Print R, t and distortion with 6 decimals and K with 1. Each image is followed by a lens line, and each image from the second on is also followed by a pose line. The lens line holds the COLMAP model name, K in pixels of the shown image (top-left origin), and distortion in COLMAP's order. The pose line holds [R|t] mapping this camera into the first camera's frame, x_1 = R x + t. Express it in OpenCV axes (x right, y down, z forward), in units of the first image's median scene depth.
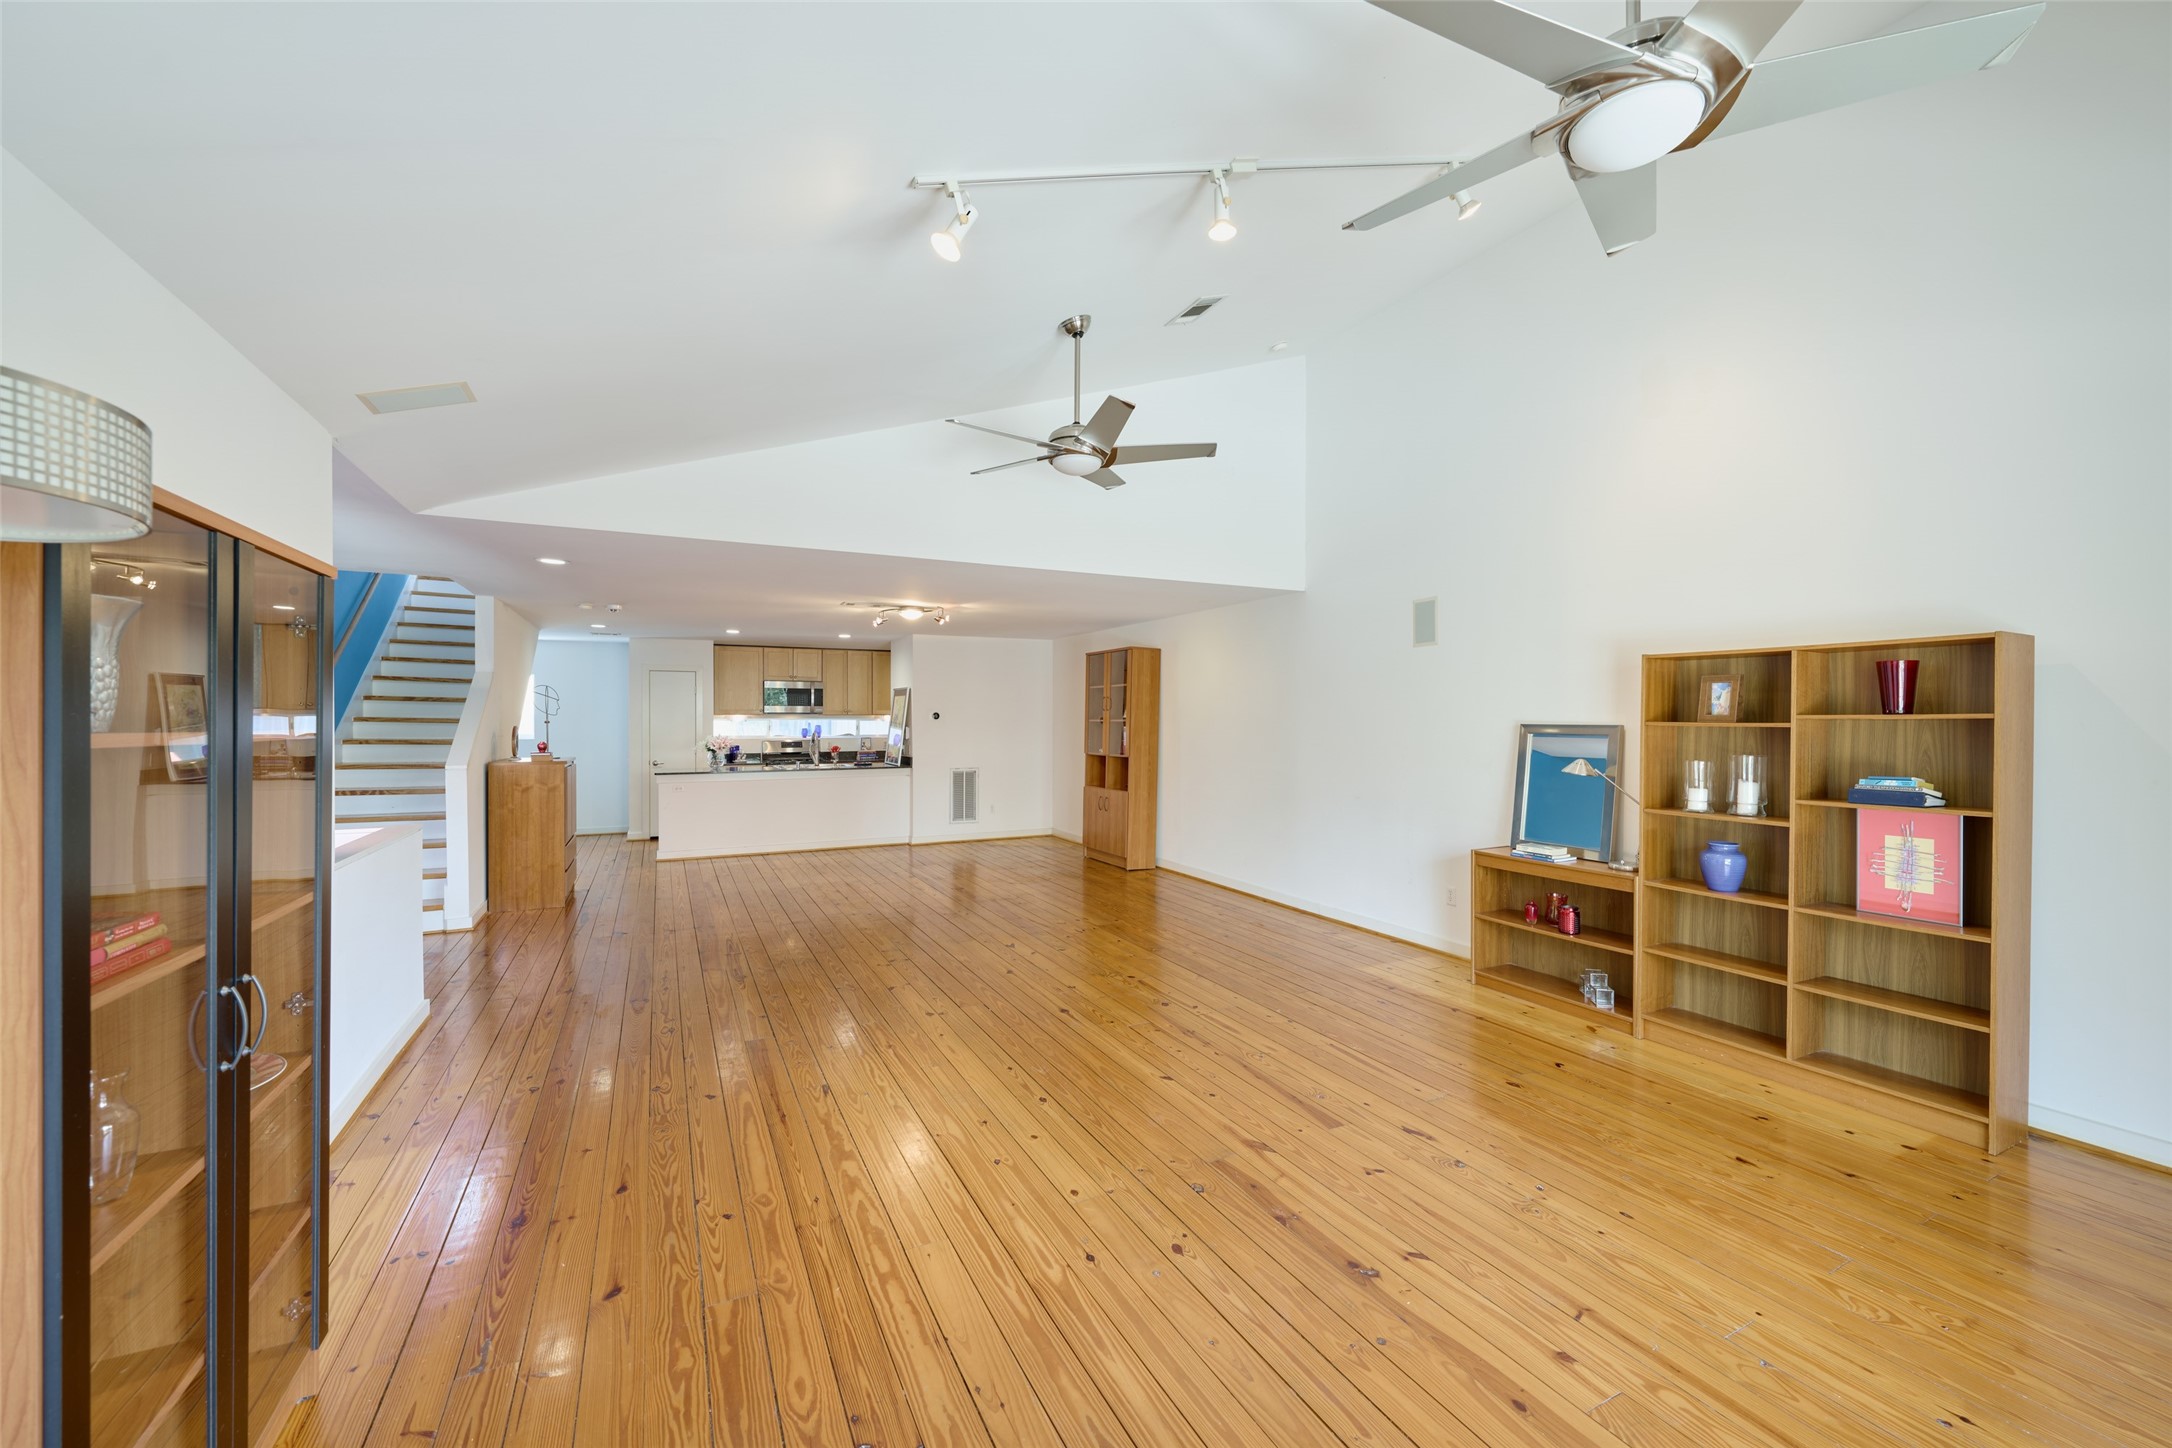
lens RADIAL K [[857.1, 0, 1086.0], [0, 857.1, 724.0], [0, 0, 1]] dist [0.001590, -0.000006]
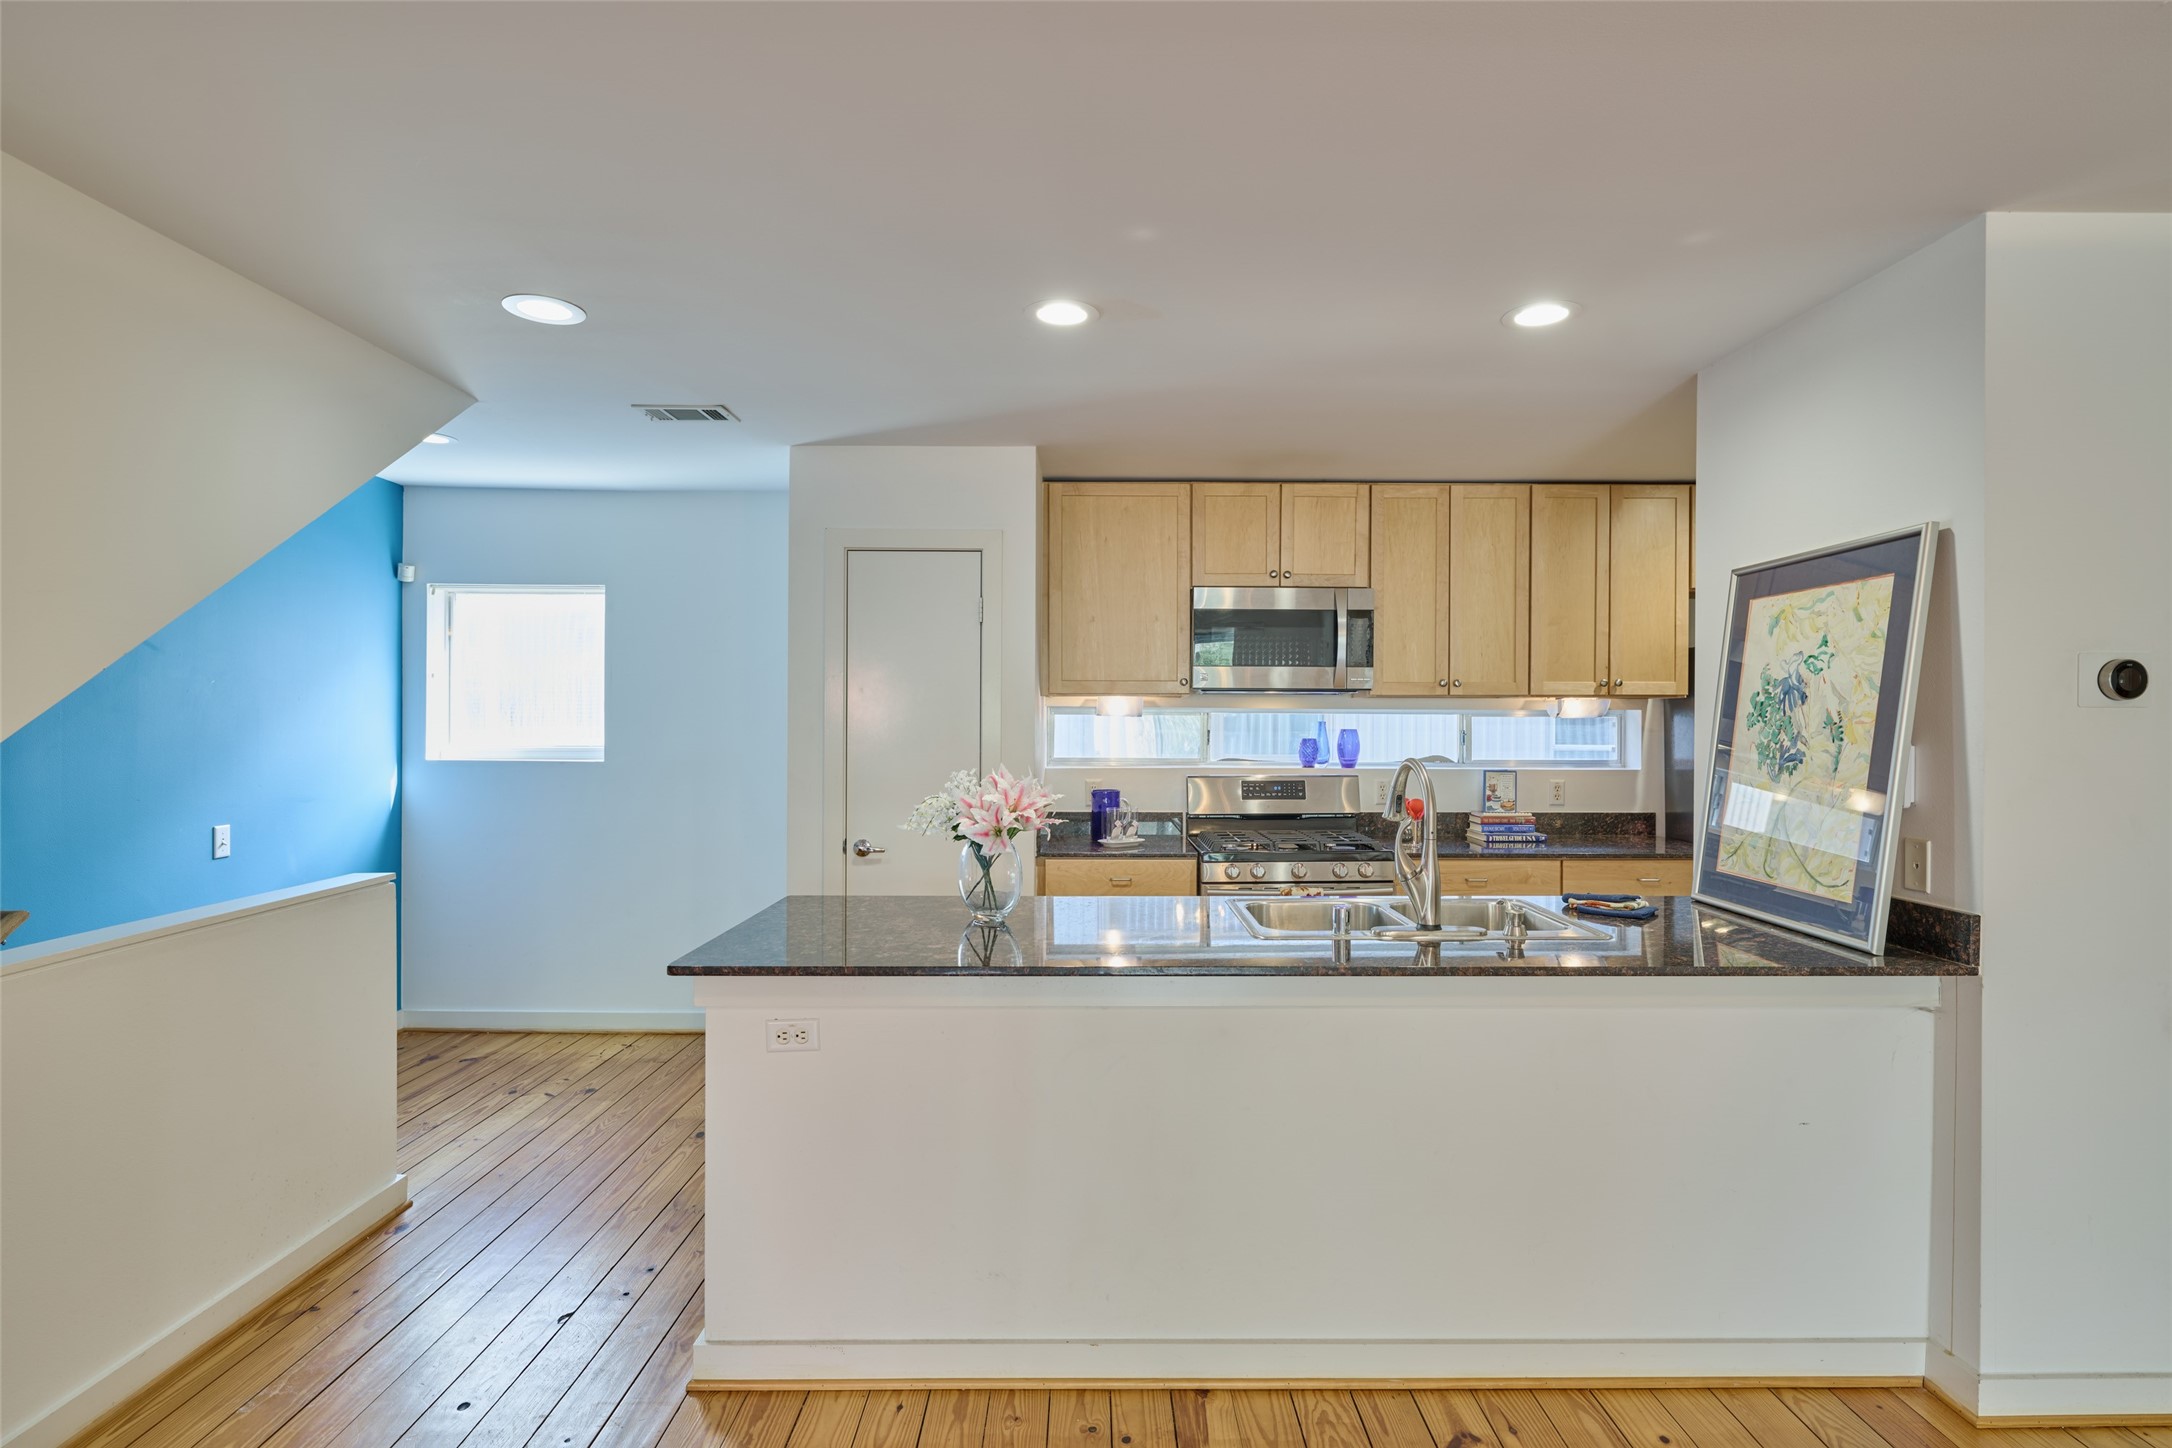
lens RADIAL K [[1078.7, 0, 1094.0], [0, 1078.7, 721.8], [0, 0, 1]] dist [-0.000279, 0.000087]
pose [[0.898209, 0.003827, -0.439551, -0.340177], [-0.006313, 0.999971, -0.004195, 0.001597], [0.439522, 0.006542, 0.898208, 0.915454]]
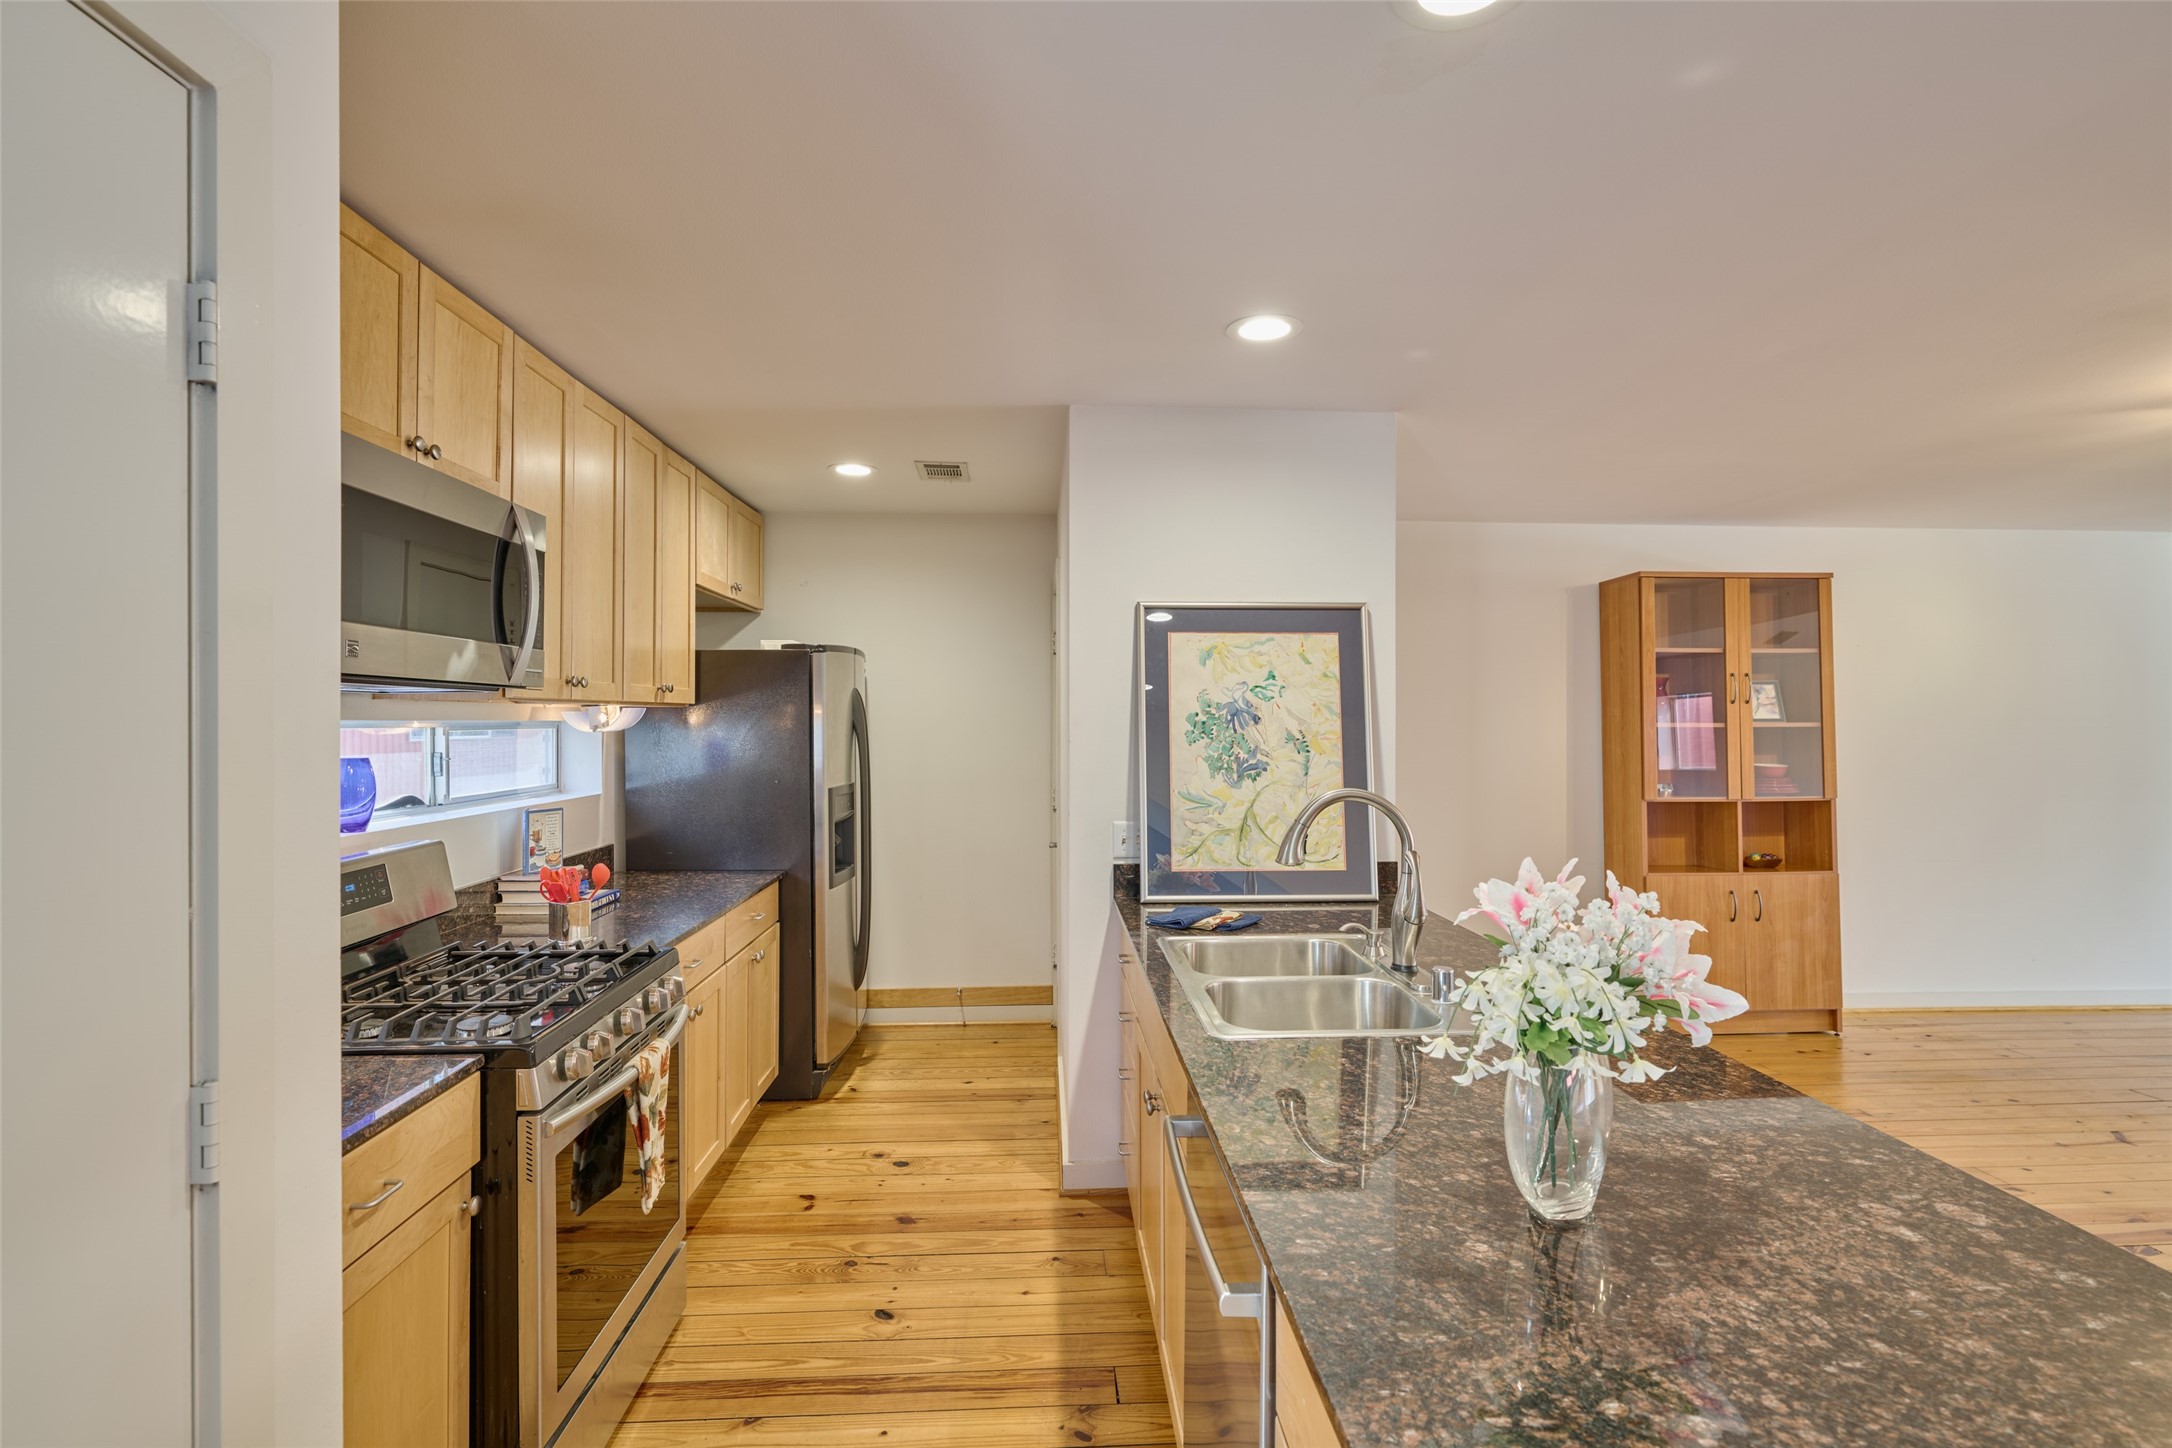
lens RADIAL K [[1023.1, 0, 1086.0], [0, 1023.1, 724.0], [0, 0, 1]] dist [-0.002480, -0.000991]
pose [[0.400818, -0.001669, 0.916156, -0.687739], [0.005210, 0.999986, -0.000457, -0.006982], [-0.916143, 0.004957, 0.400821, 1.216826]]
